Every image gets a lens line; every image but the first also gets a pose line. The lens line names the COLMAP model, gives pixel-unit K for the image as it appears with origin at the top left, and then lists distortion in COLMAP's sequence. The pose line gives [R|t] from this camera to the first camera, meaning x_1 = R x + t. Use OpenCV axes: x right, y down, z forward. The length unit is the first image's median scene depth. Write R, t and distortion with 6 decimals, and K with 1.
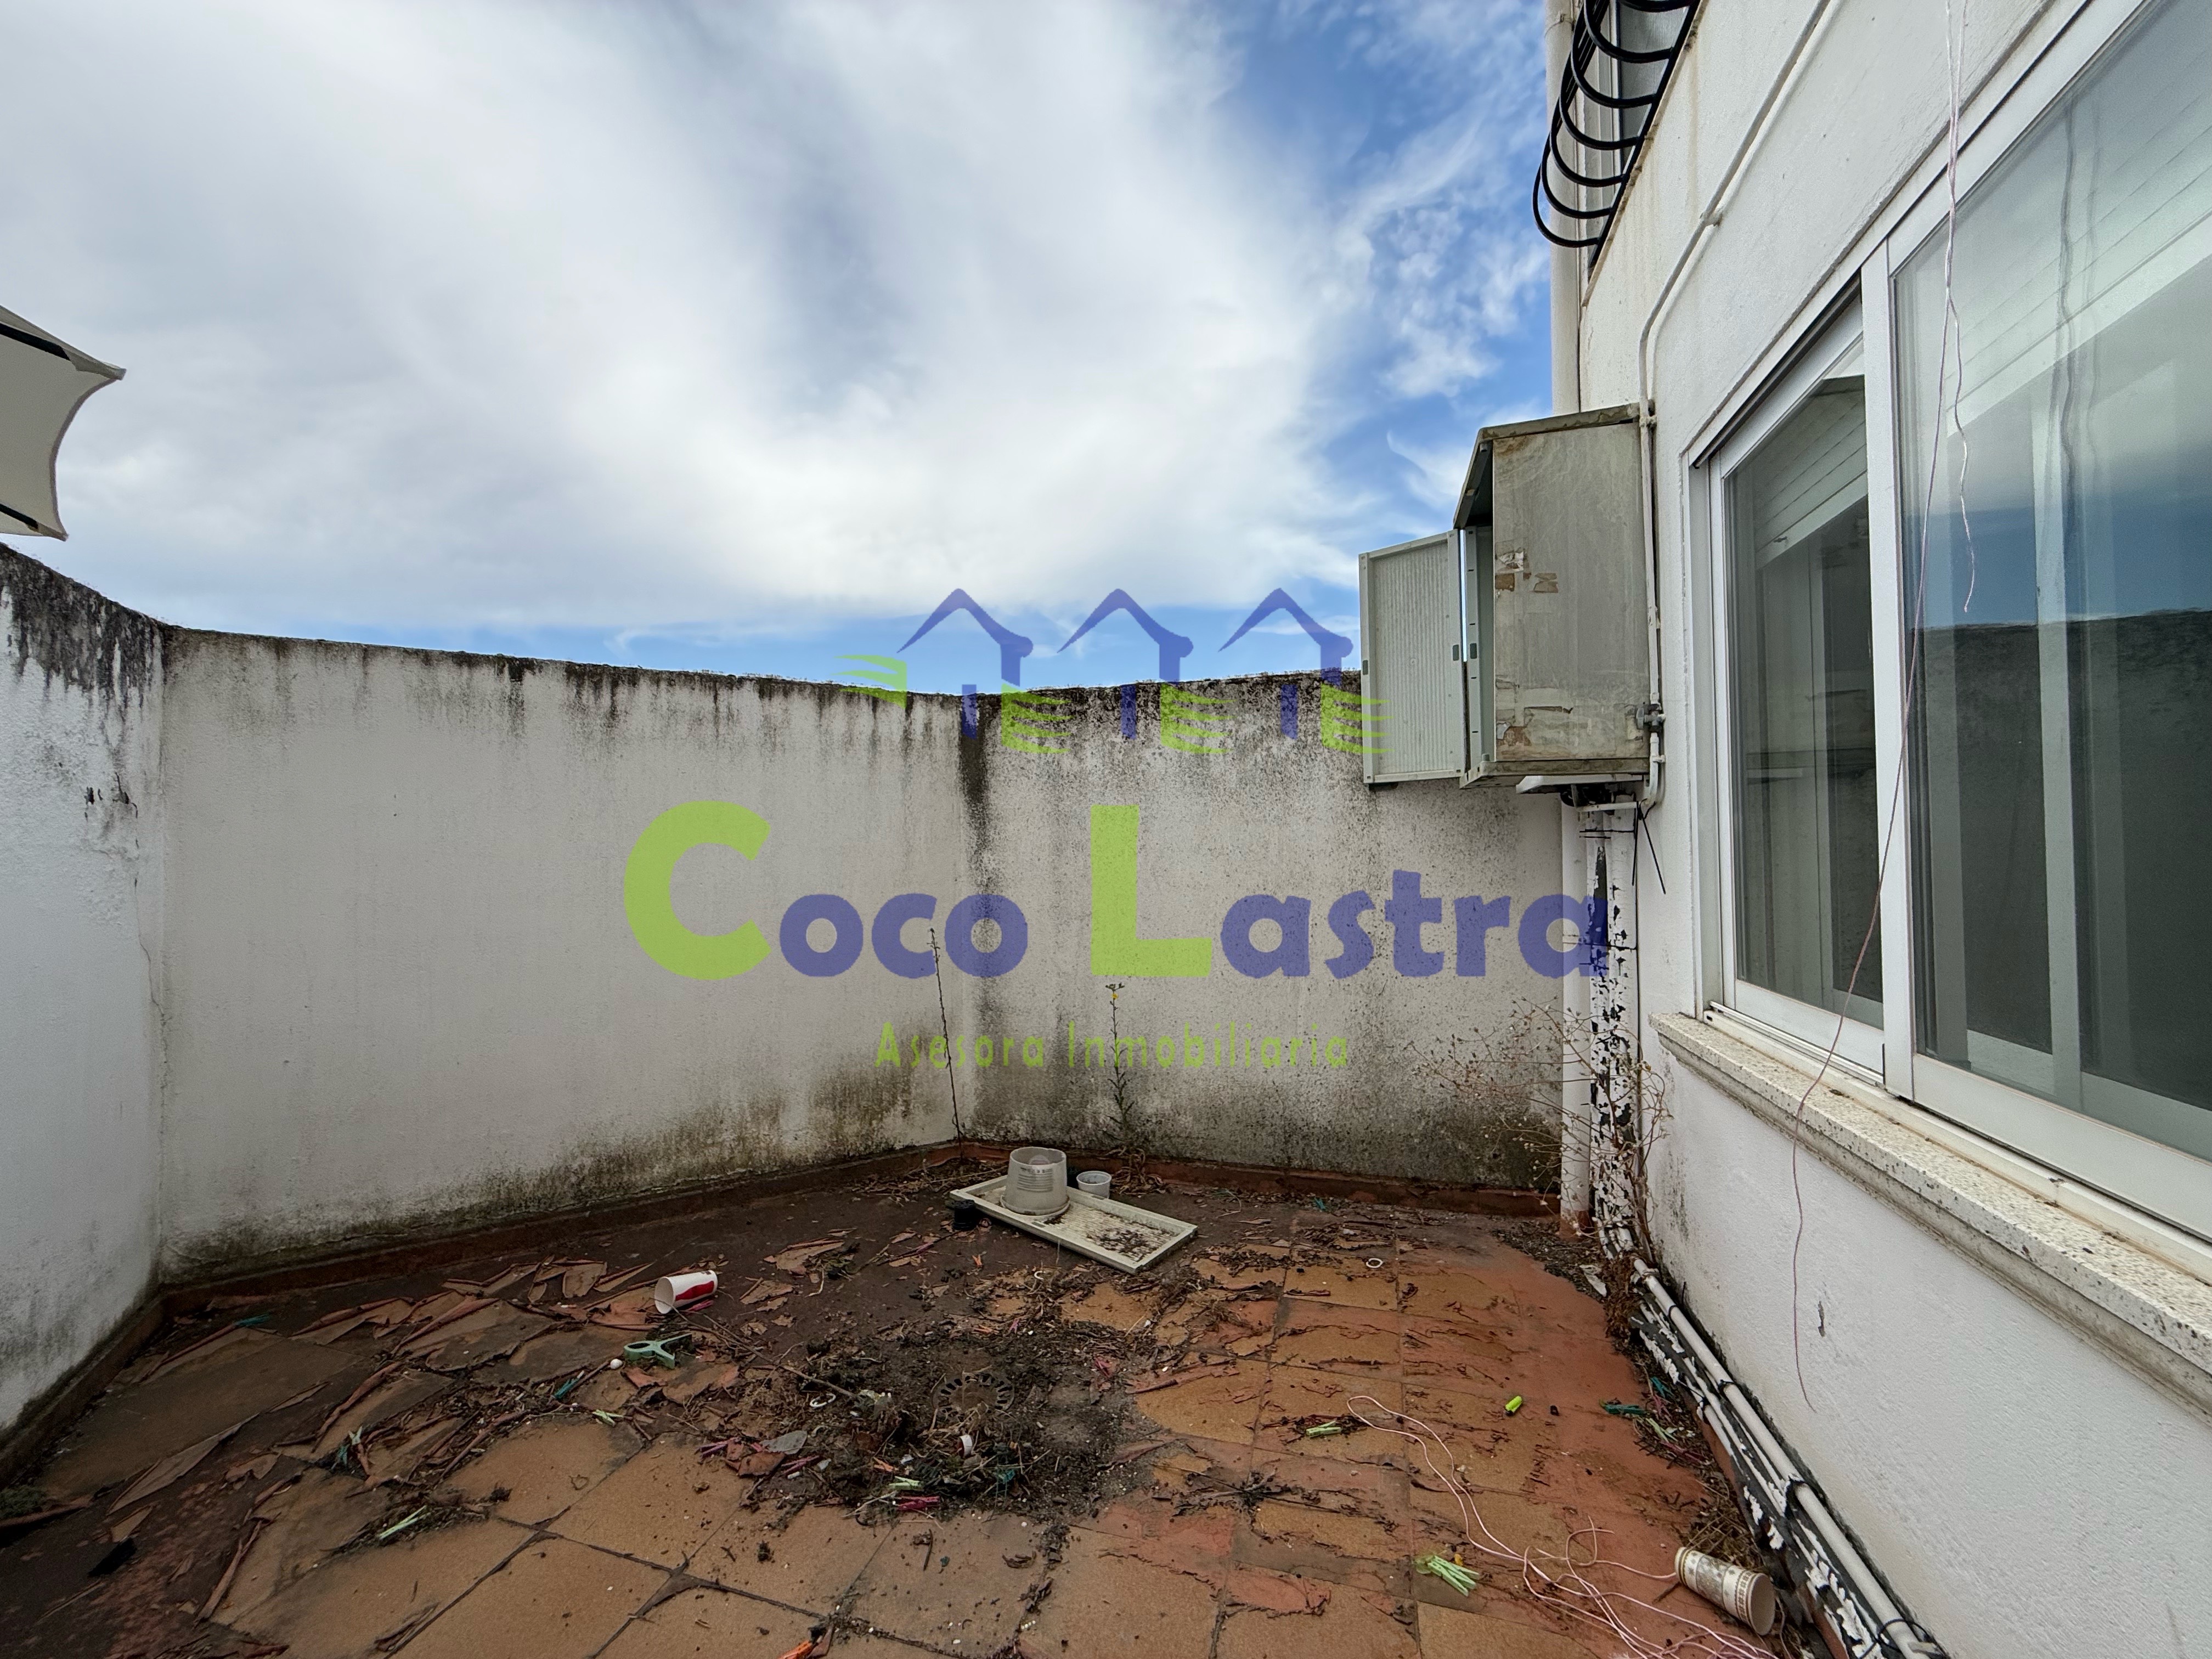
lens RADIAL K [[888.2, 0, 1120.9], [0, 888.2, 834.0], [0, 0, 1]] dist [-0.000481, -0.000125]
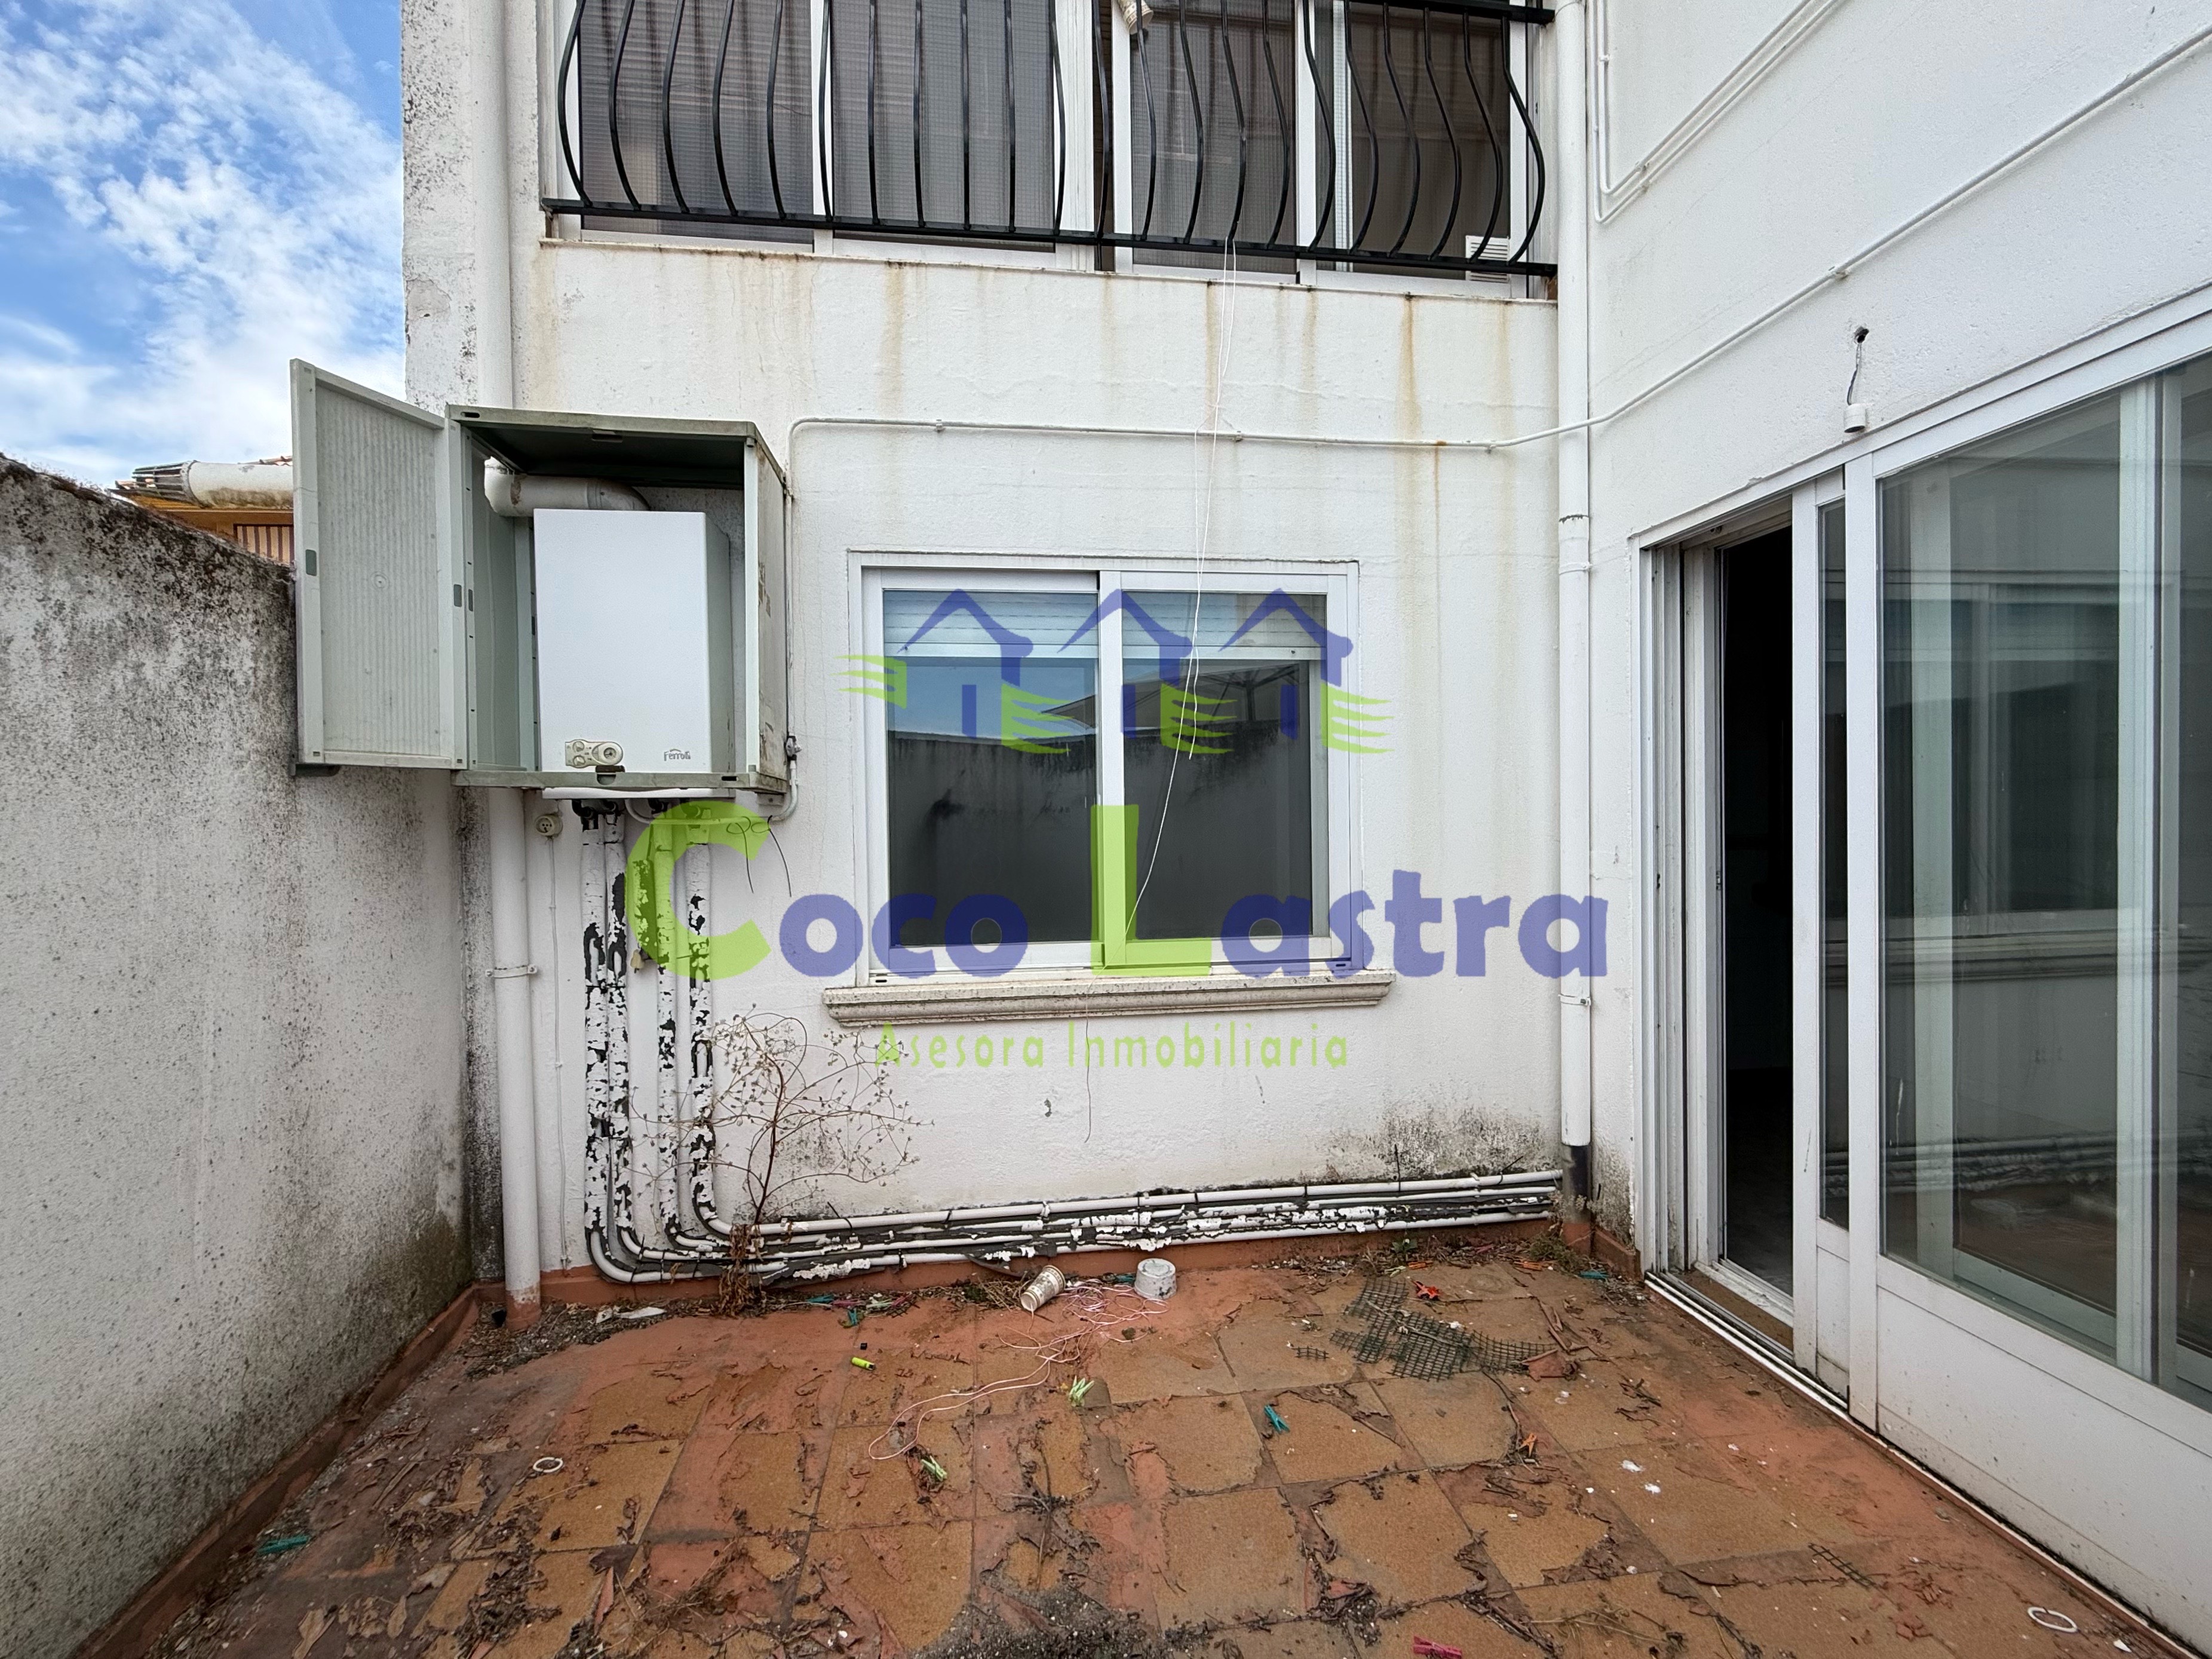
lens RADIAL K [[888.3, 0, 1119.9], [0, 888.3, 831.7], [0, 0, 1]] dist [-0.000481, -0.000125]
pose [[-0.384443, 0.004637, 0.923137, -0.459826], [-0.001272, 0.999984, -0.005552, -0.010019], [-0.923148, -0.003309, -0.384431, 0.734661]]
